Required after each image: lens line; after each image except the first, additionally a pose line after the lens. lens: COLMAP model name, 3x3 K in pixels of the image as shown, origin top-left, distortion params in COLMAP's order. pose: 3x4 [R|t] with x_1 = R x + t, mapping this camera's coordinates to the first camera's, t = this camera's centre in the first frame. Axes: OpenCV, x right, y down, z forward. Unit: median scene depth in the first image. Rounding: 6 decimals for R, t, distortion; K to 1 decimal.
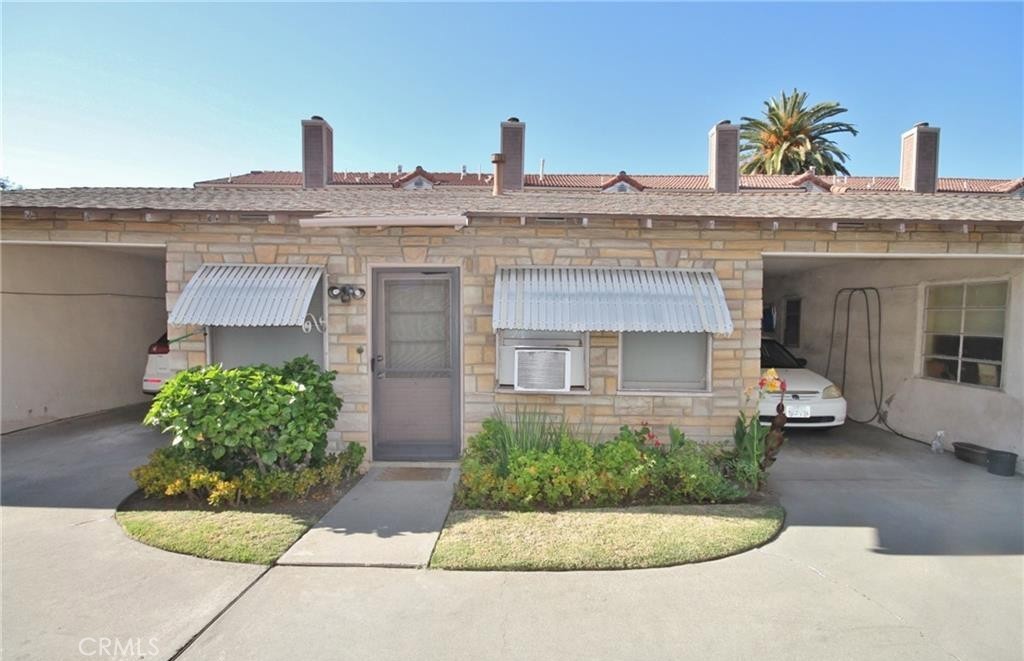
lens RADIAL K [[487.2, 0, 513.8], [0, 487.2, 341.9], [0, 0, 1]] dist [-0.003418, -0.000307]
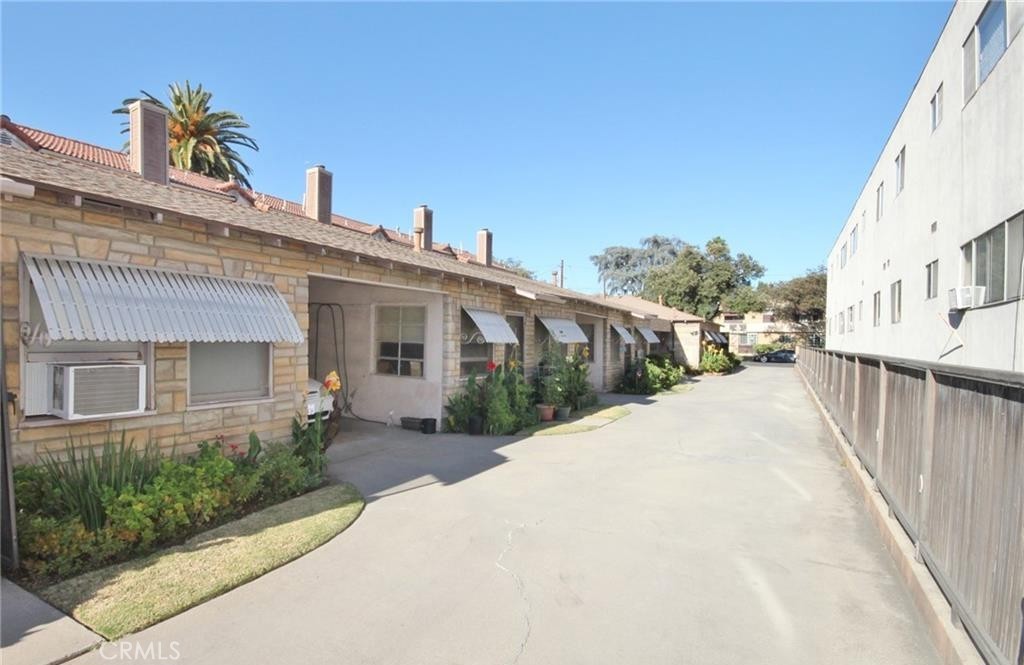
lens RADIAL K [[504.3, 0, 512.0], [0, 504.3, 332.5], [0, 0, 1]] dist [0.001222, 0.000382]
pose [[0.476642, 0.008845, 0.879053, -0.321719], [0.020222, 0.999574, -0.021023, -0.005784], [-0.878865, 0.027797, 0.476260, 0.007789]]
